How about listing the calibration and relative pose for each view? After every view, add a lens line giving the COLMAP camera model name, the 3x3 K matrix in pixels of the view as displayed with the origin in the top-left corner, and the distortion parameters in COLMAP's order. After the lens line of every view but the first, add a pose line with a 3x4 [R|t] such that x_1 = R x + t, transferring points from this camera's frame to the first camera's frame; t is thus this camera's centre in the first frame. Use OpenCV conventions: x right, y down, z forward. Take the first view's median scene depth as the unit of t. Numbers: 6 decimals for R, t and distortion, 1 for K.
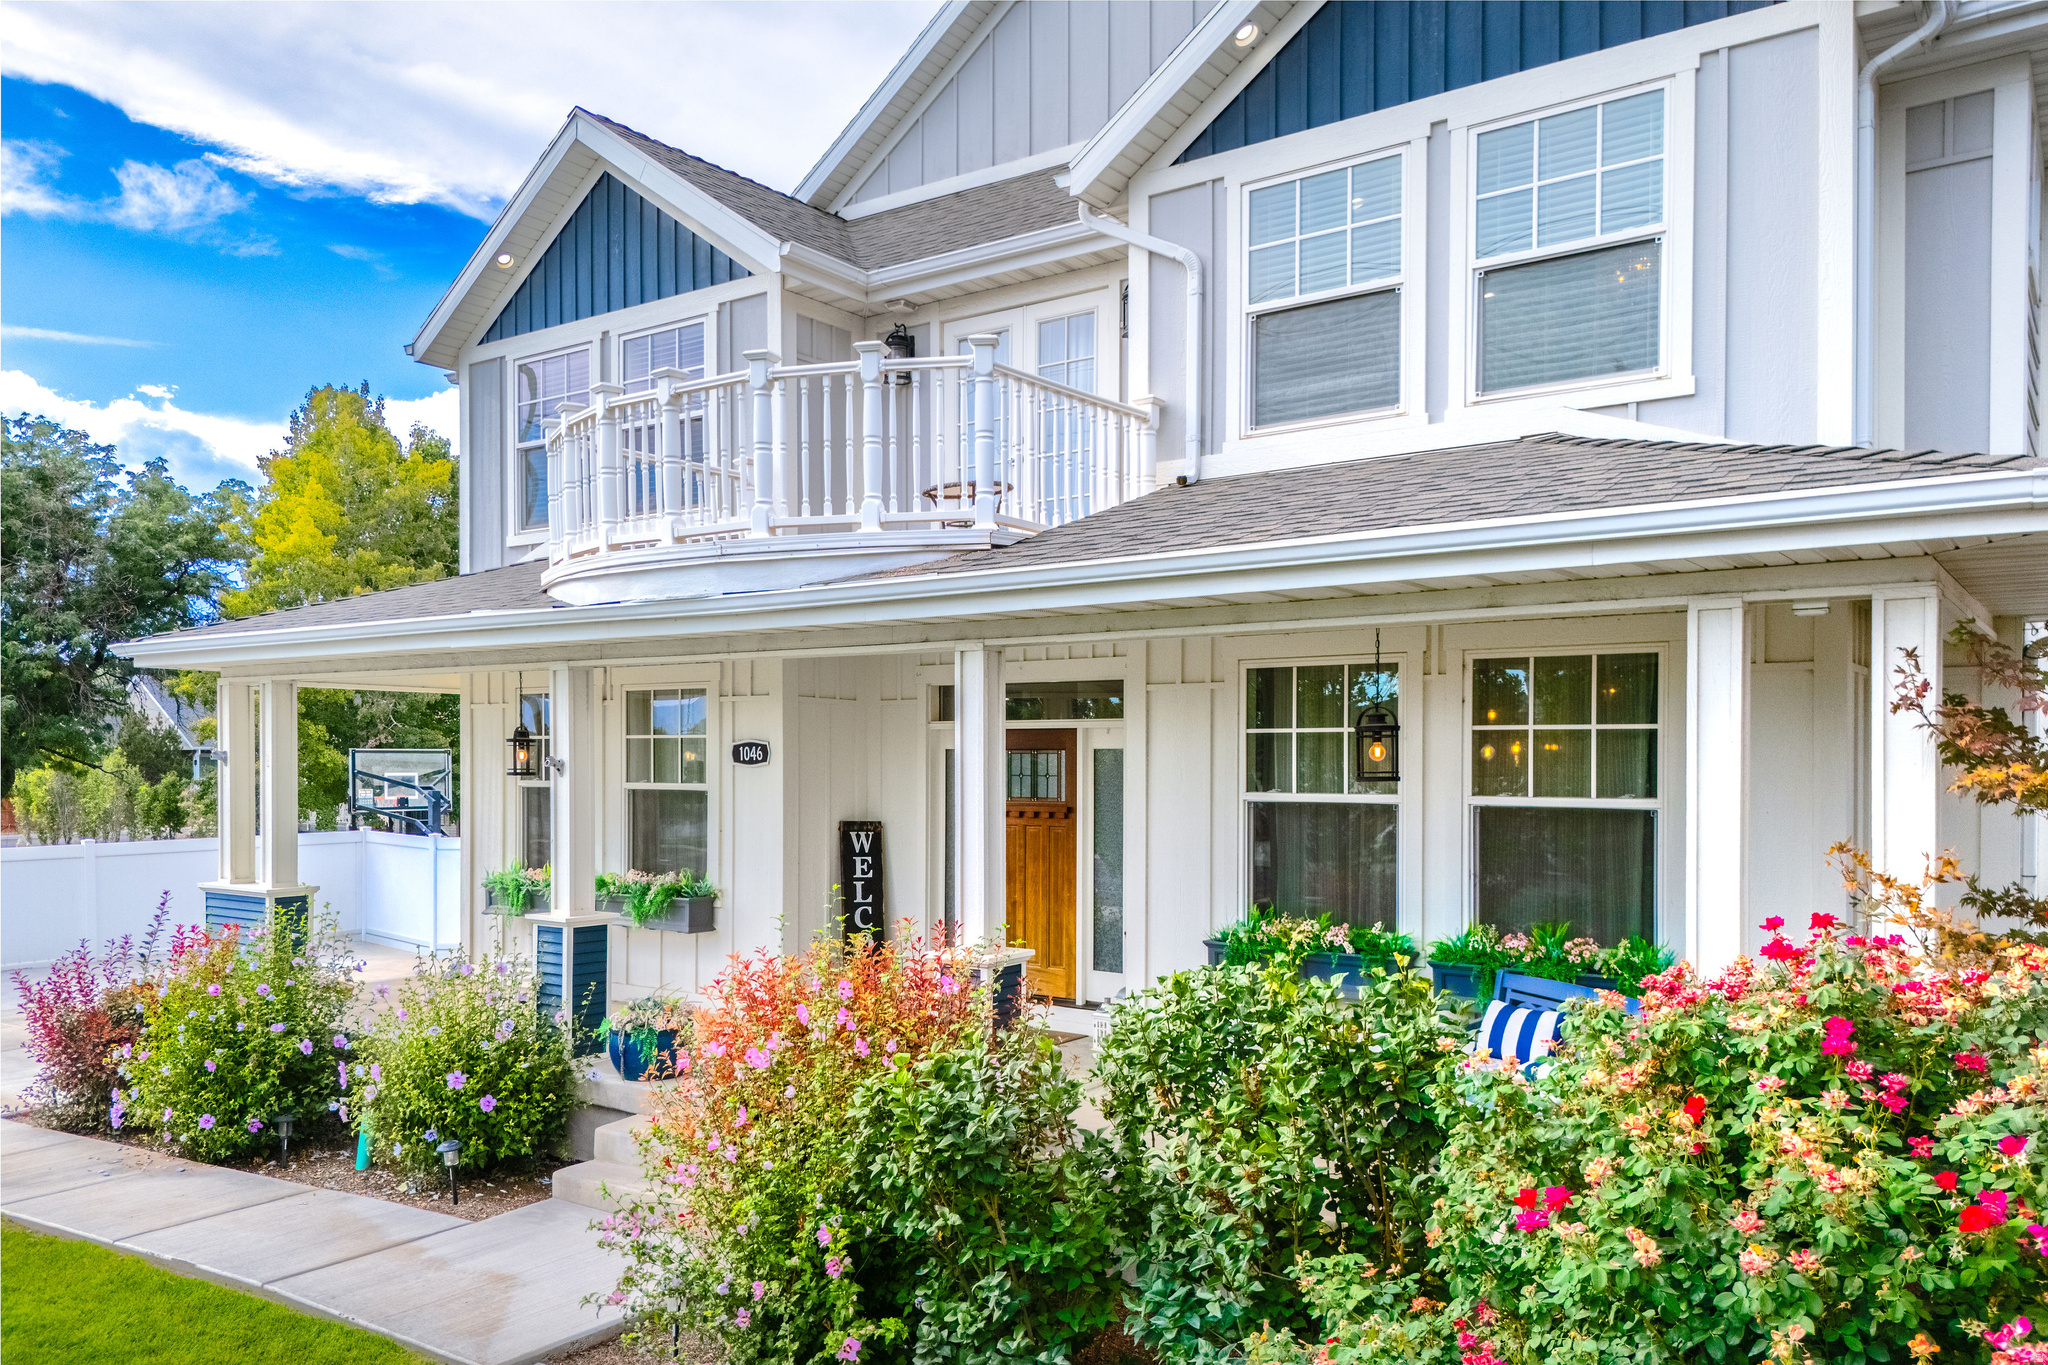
lens RADIAL K [[1529.1, 0, 1019.6], [0, 1529.1, 769.6], [0, 0, 1]] dist [0.043311, -0.003298]
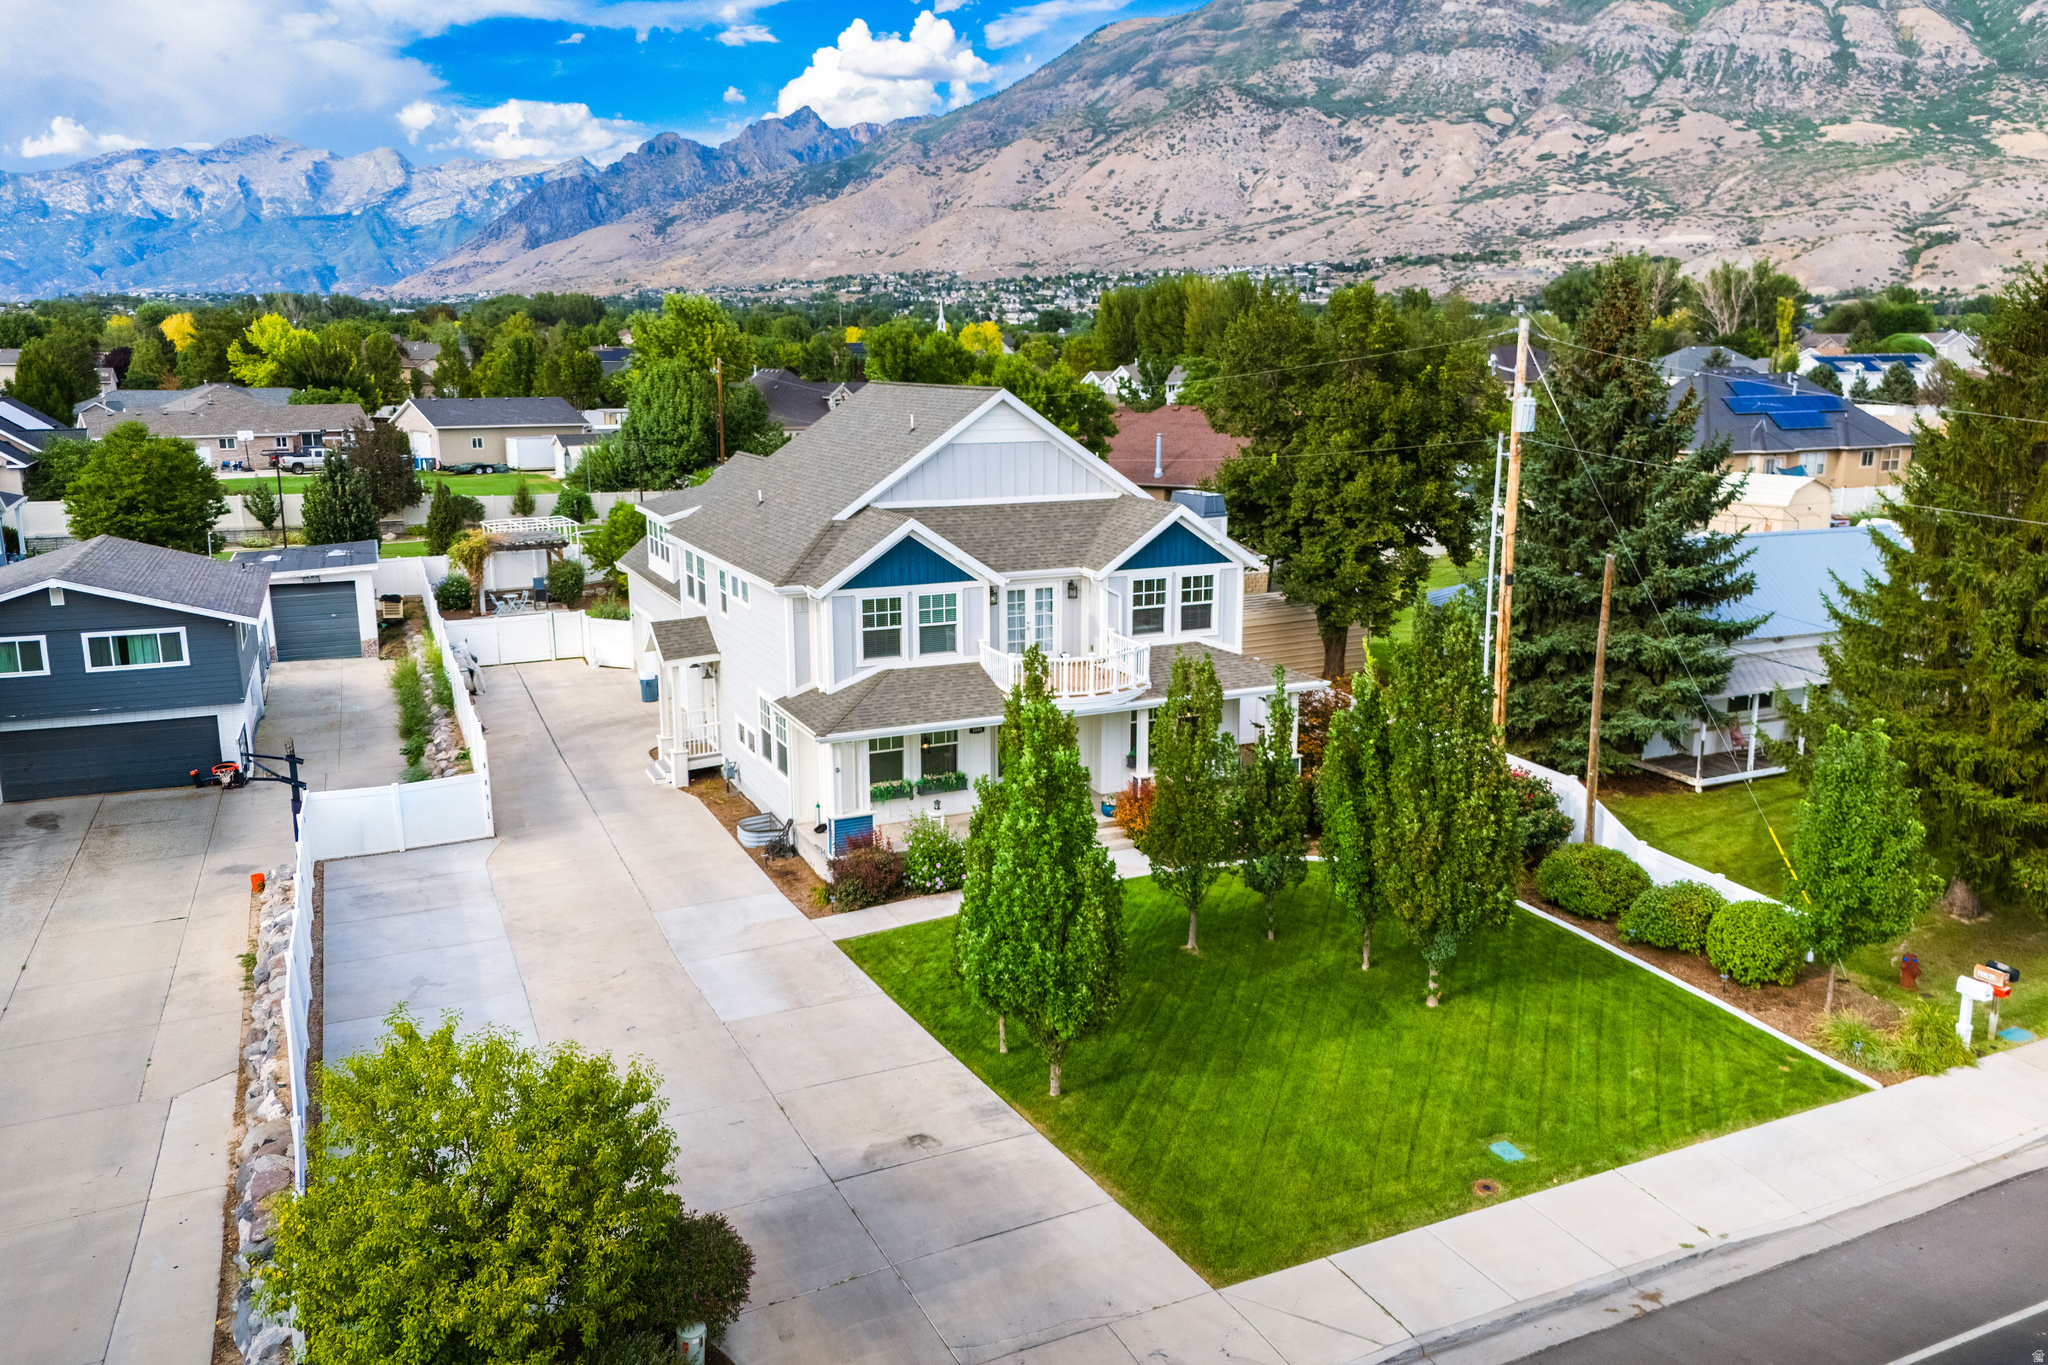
lens RADIAL K [[1549.1, 0, 1024.0], [0, 1549.1, 682.5], [0, 0, 1]] dist [0.083125, -0.094771]
pose [[0.490355, -0.186952, 0.851235, -2.824452], [0.010153, 0.977880, 0.208918, -0.771484], [-0.871464, -0.093802, 0.481406, -0.608067]]
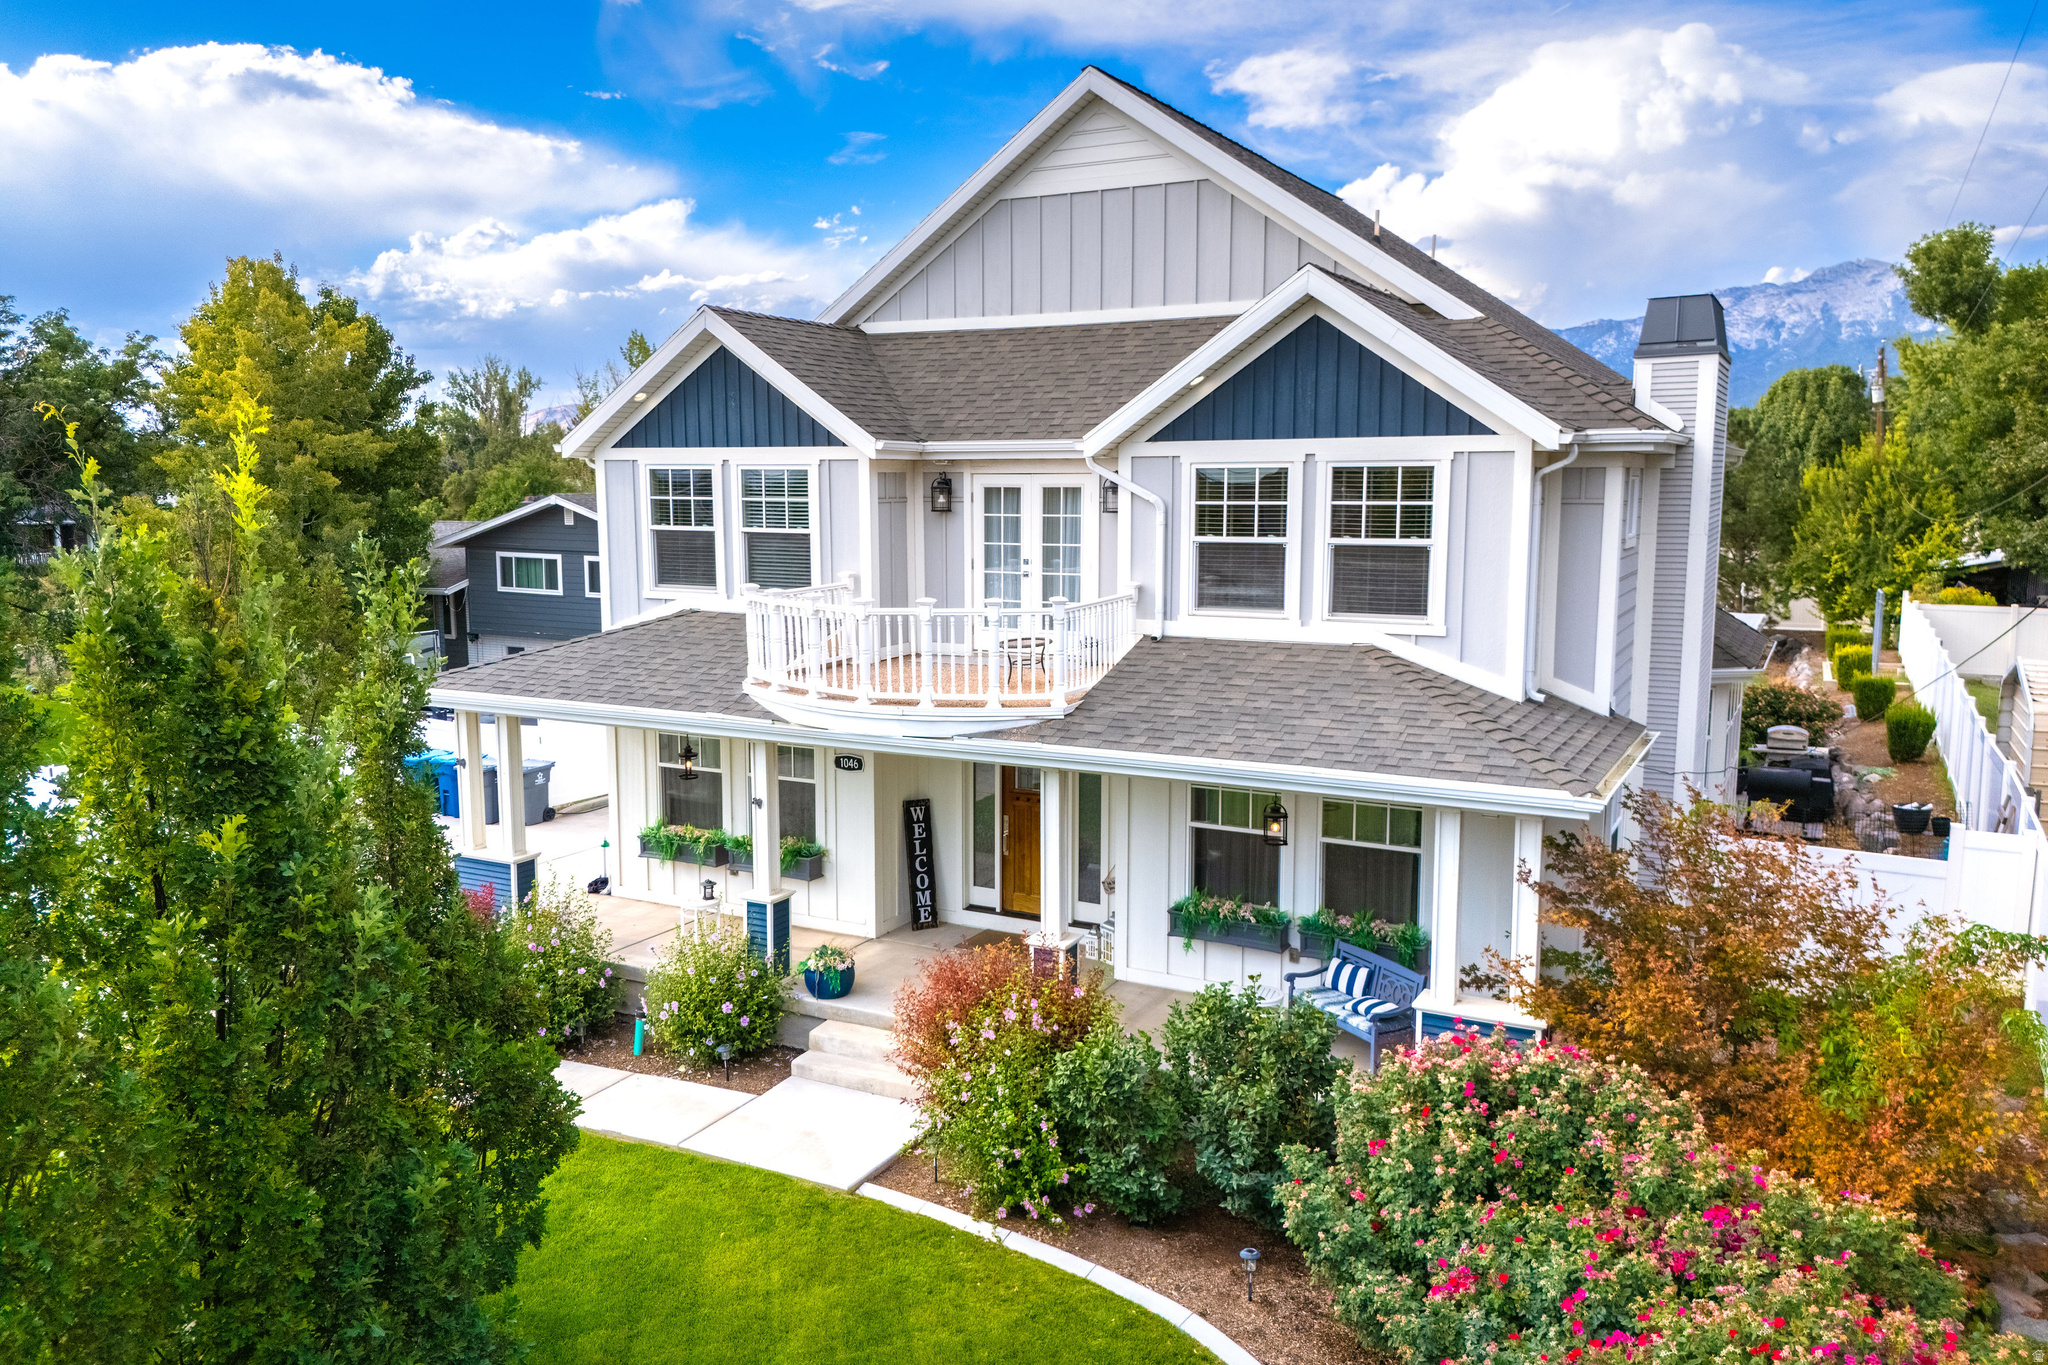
lens RADIAL K [[1527.1, 0, 1016.5], [0, 1527.1, 680.8], [0, 0, 1]] dist [0.101998, -0.118134]
pose [[0.991511, -0.020058, 0.128468, -0.204596], [0.004058, 0.992322, 0.123612, -0.278162], [-0.129961, -0.122041, 0.983980, -0.496883]]
